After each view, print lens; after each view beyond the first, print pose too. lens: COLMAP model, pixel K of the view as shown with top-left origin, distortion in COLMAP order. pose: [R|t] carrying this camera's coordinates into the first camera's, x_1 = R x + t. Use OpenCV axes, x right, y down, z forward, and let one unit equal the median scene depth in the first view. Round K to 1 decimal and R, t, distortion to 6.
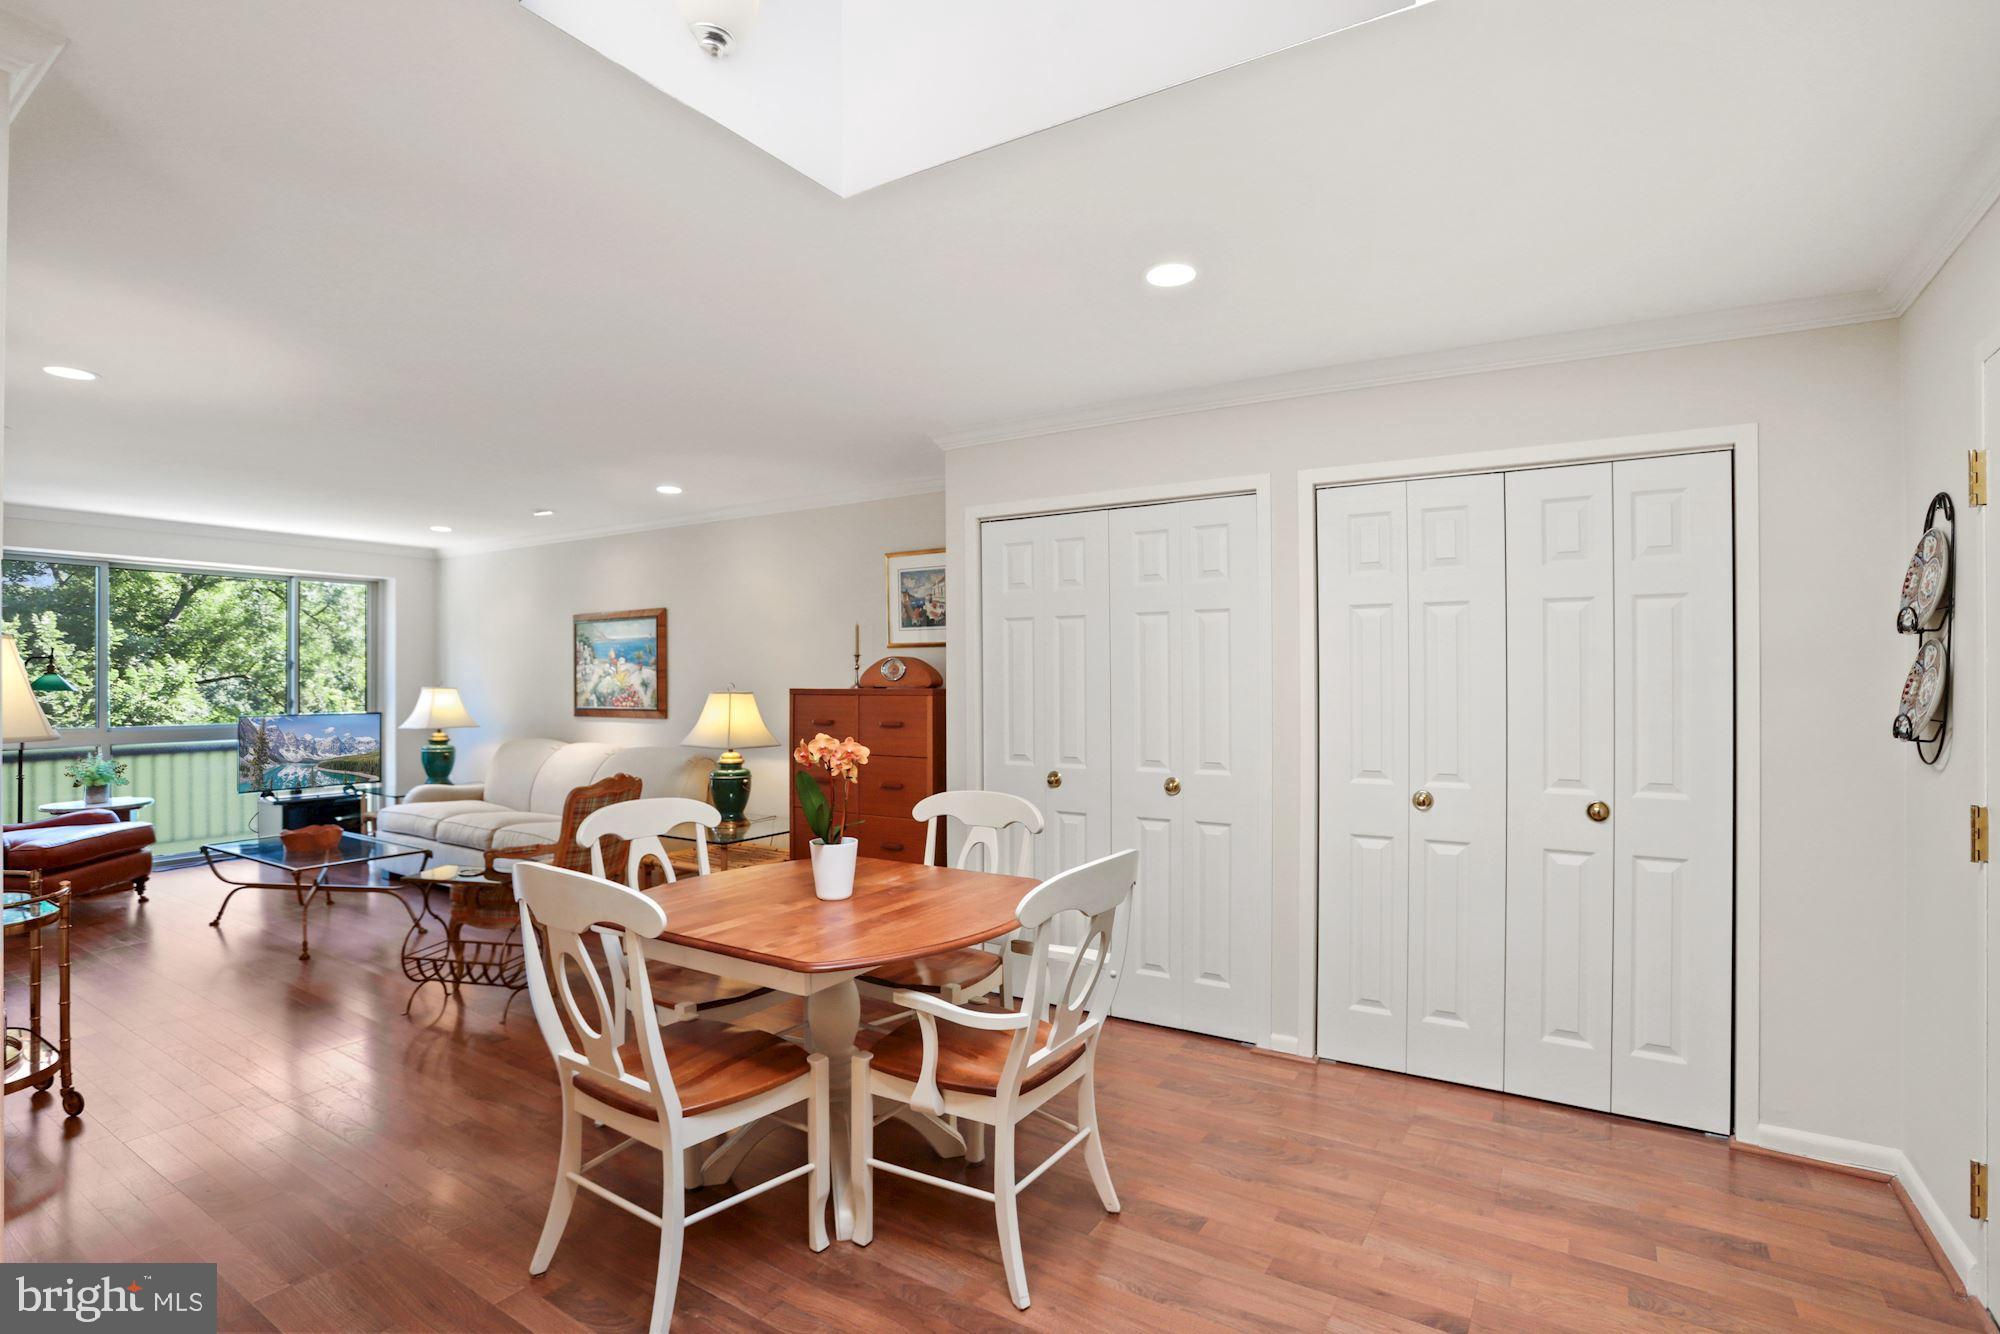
lens RADIAL K [[975.9, 0, 963.2], [0, 975.9, 683.2], [0, 0, 1]] dist [-0.022468, 0.025194]
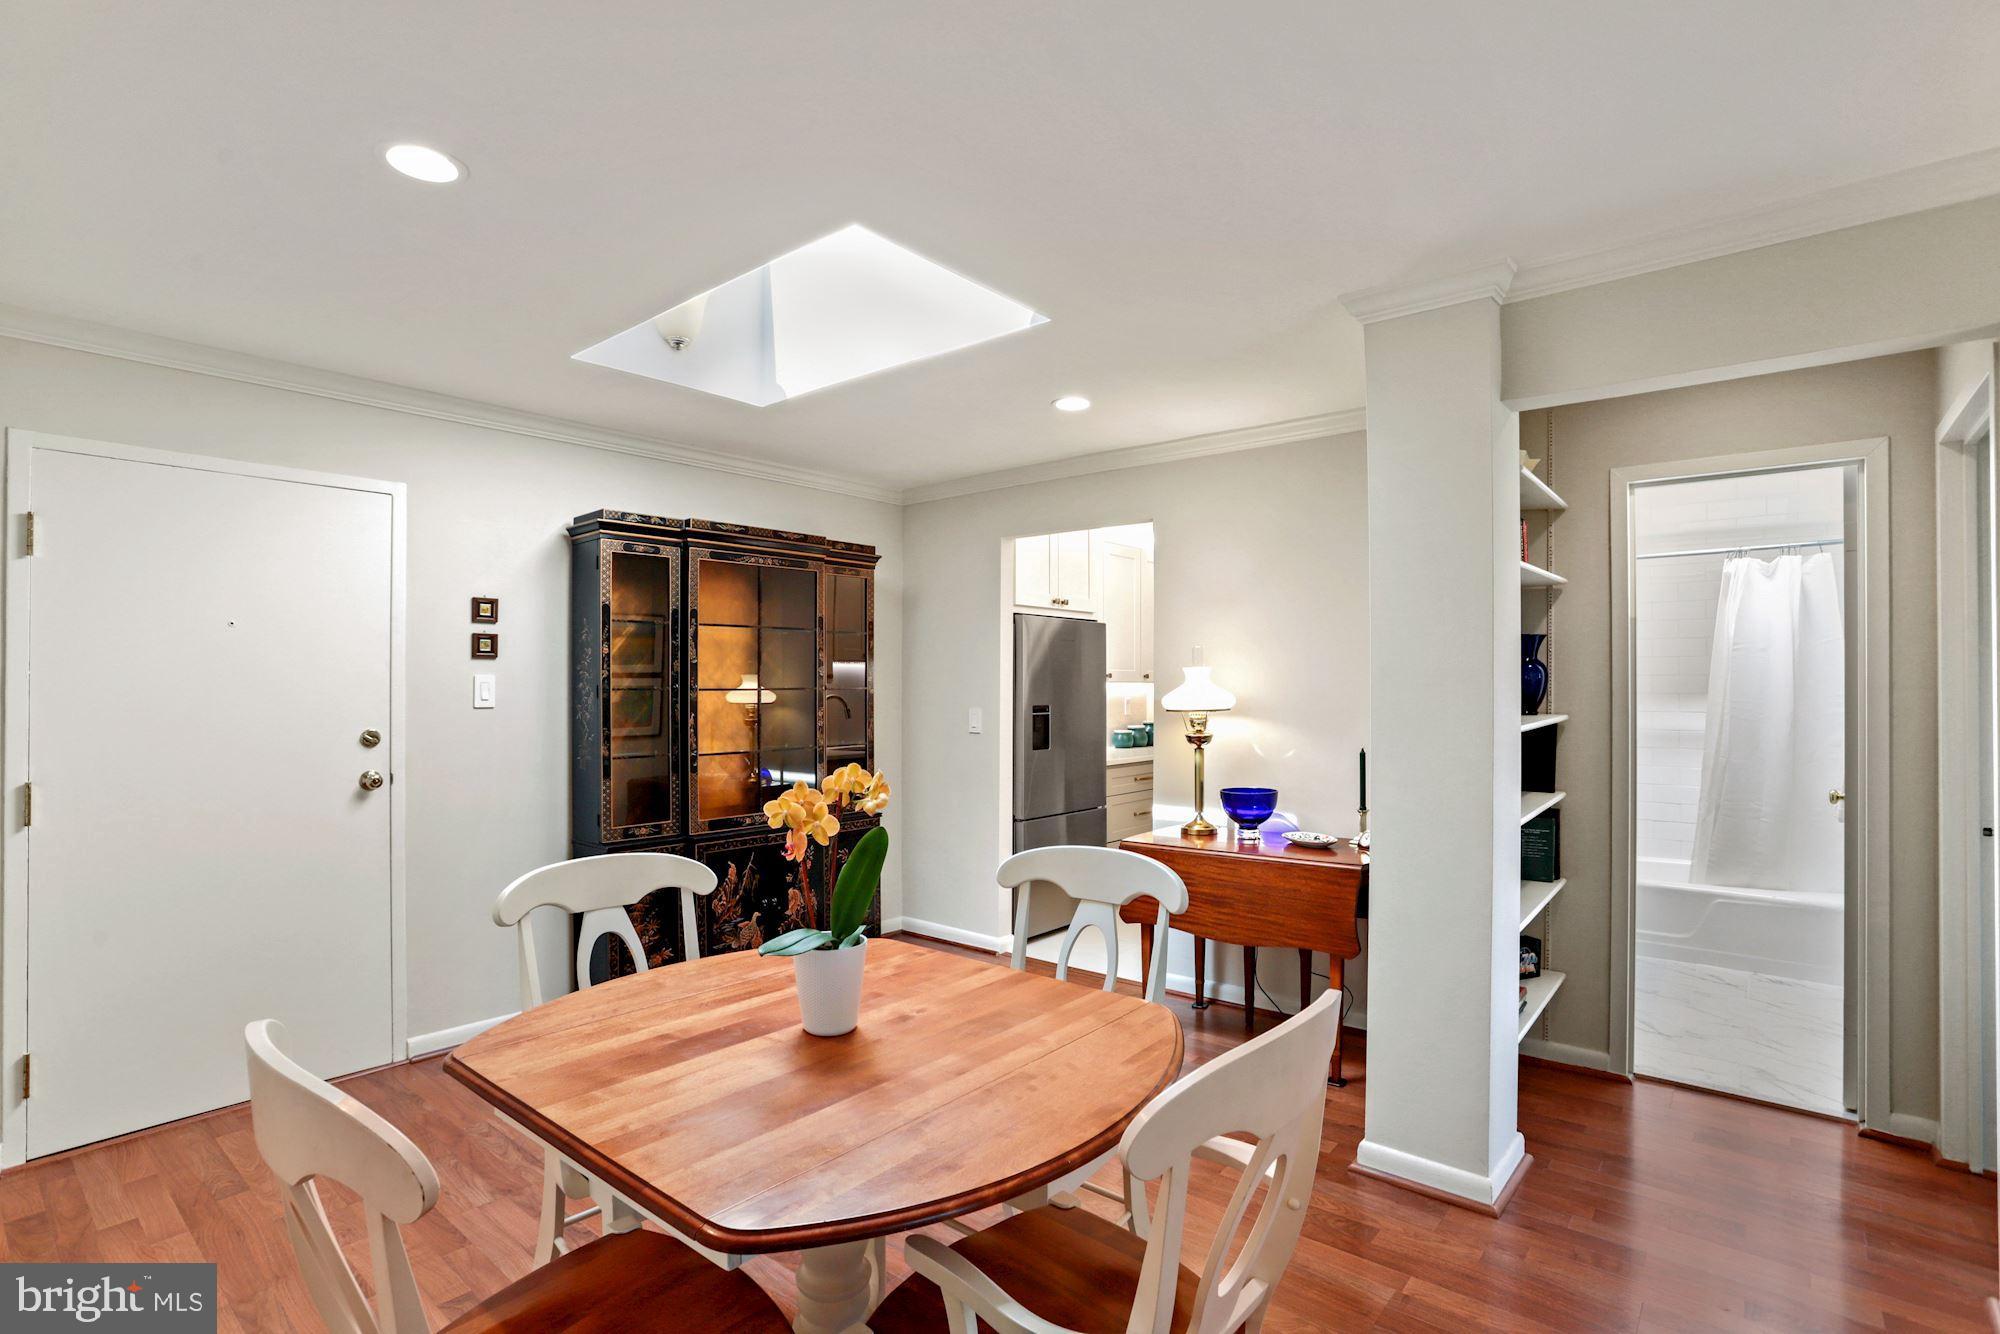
lens RADIAL K [[954.0, 0, 1008.8], [0, 954.0, 675.5], [0, 0, 1]] dist [-0.073891, 0.022373]
pose [[-0.998253, 0.000830, 0.059078, -0.111005], [0.000878, 0.999999, 0.000784, -0.004882], [-0.059078, 0.000834, -0.998253, 0.632106]]
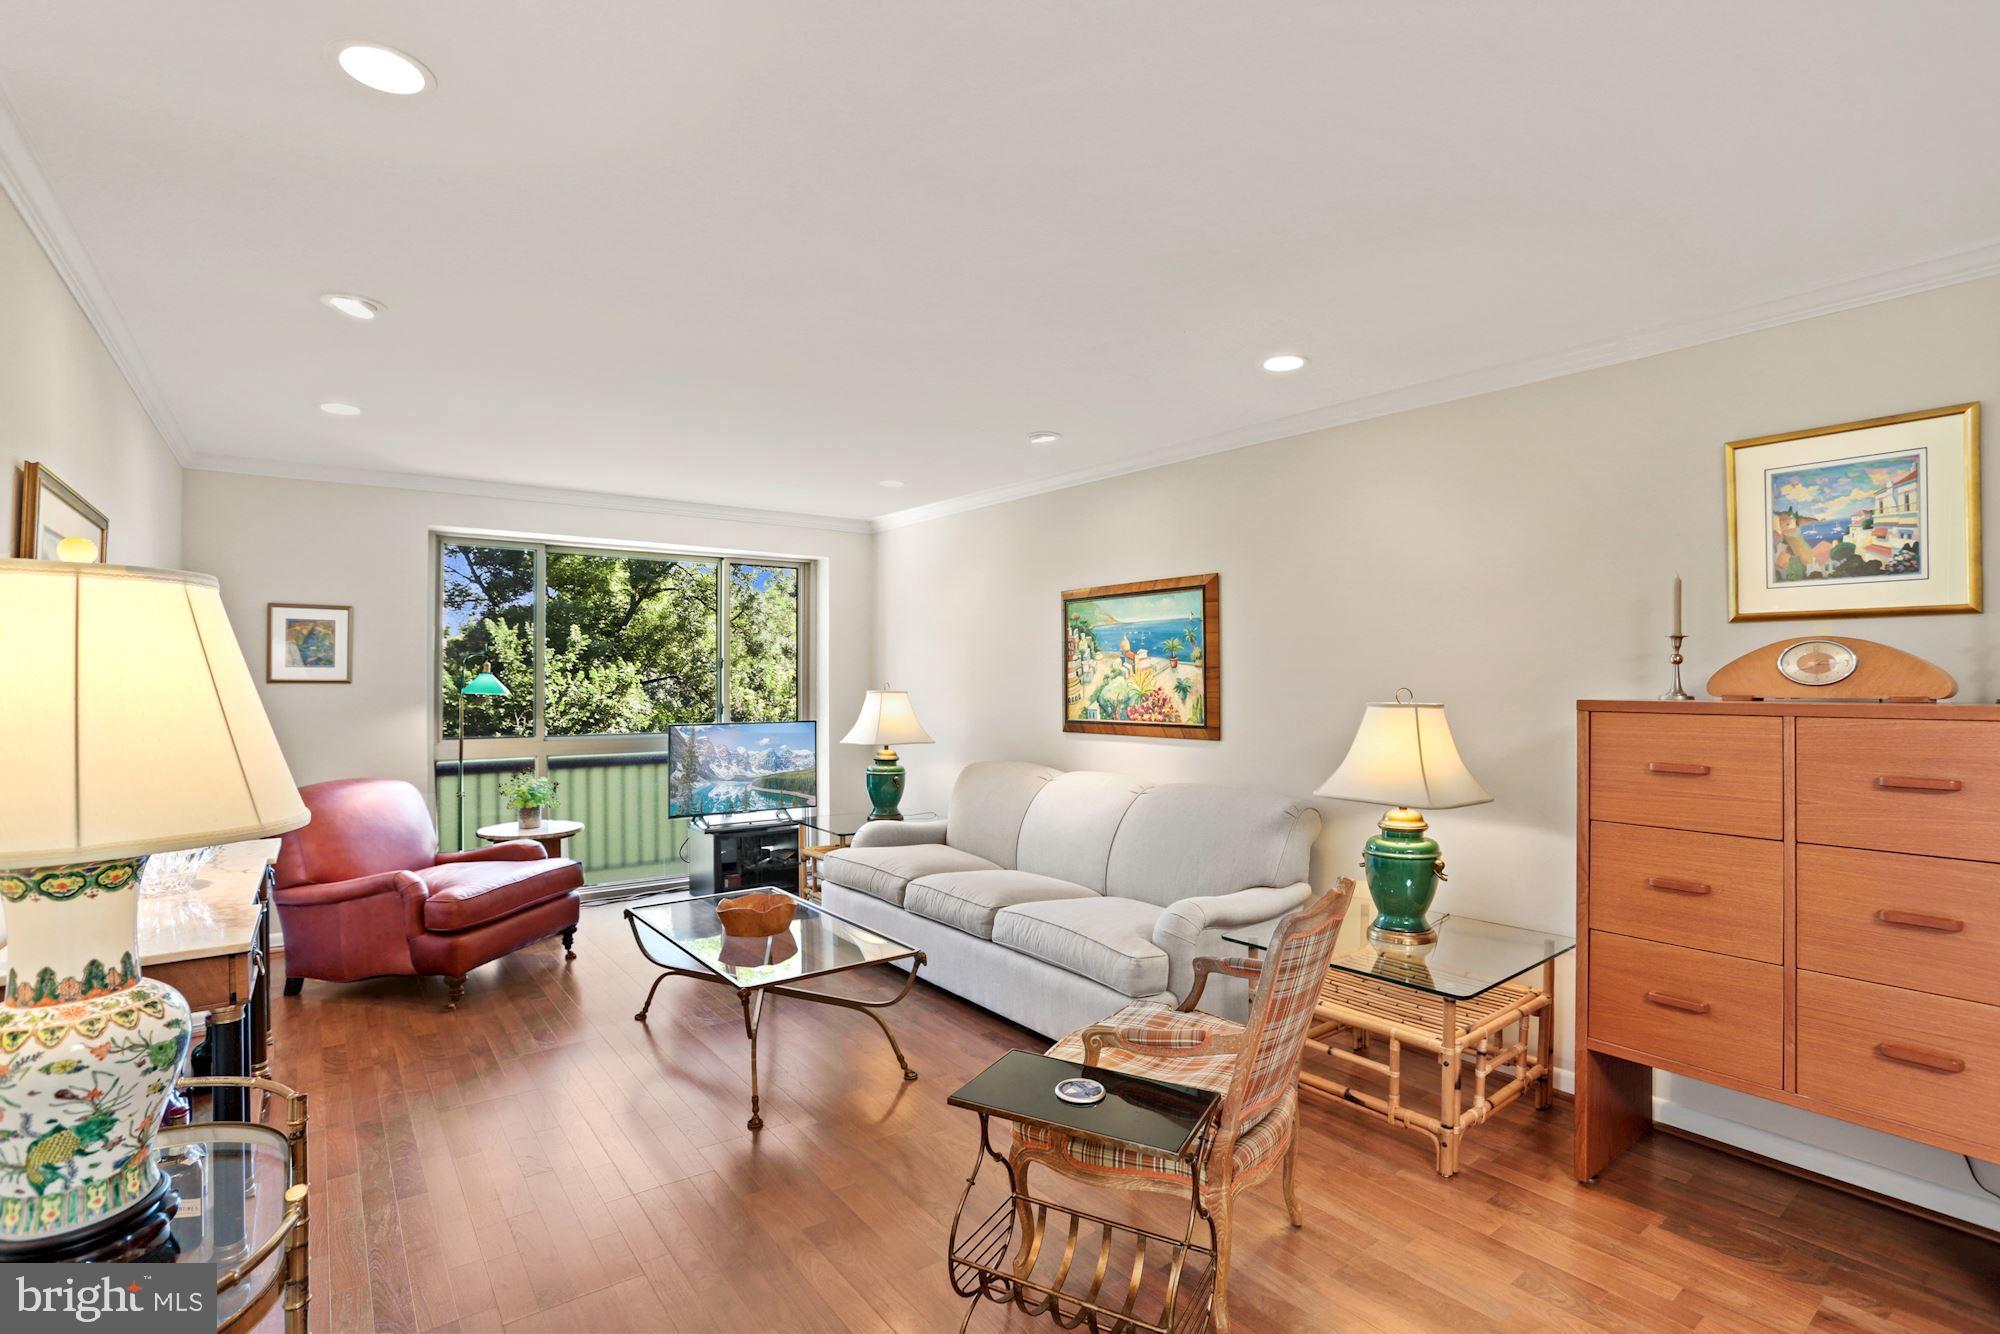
lens RADIAL K [[954.0, 0, 1008.8], [0, 954.0, 675.5], [0, 0, 1]] dist [-0.073891, 0.022373]
pose [[0.955192, -0.001127, -0.295984, -0.238188], [-0.001347, 0.999966, -0.008154, -0.002270], [0.295983, 0.008188, 0.955158, 0.326235]]
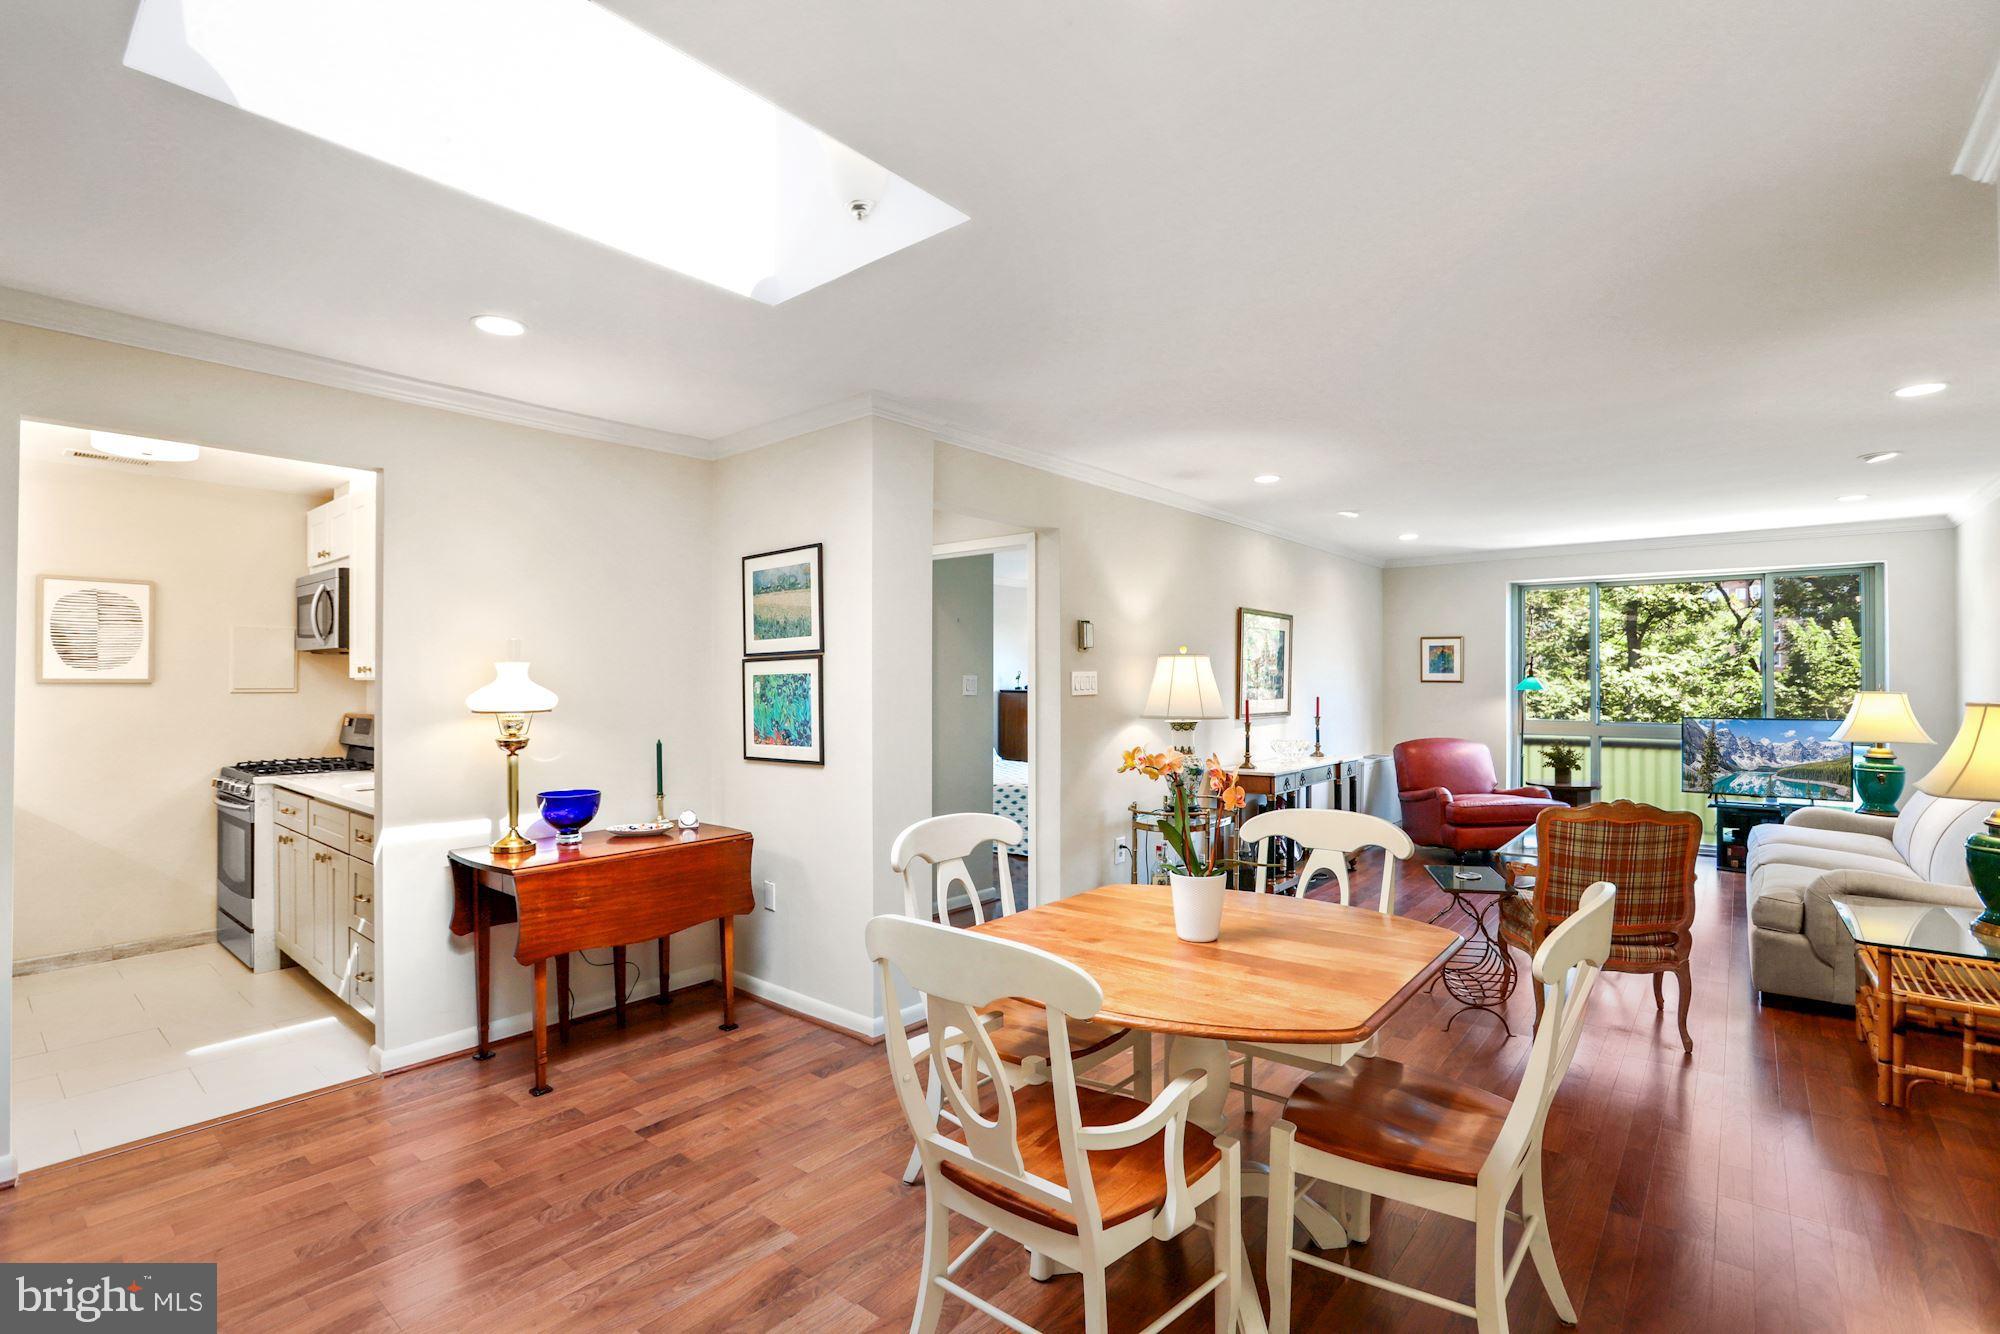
lens RADIAL K [[922.5, 0, 1001.9], [0, 922.5, 674.6], [0, 0, 1]] dist [-0.069769, 0.029752]
pose [[-0.072158, -0.005759, -0.997377, 0.266145], [-0.005934, 0.999968, -0.005344, -0.001857], [0.997376, 0.005532, -0.072189, 0.348915]]
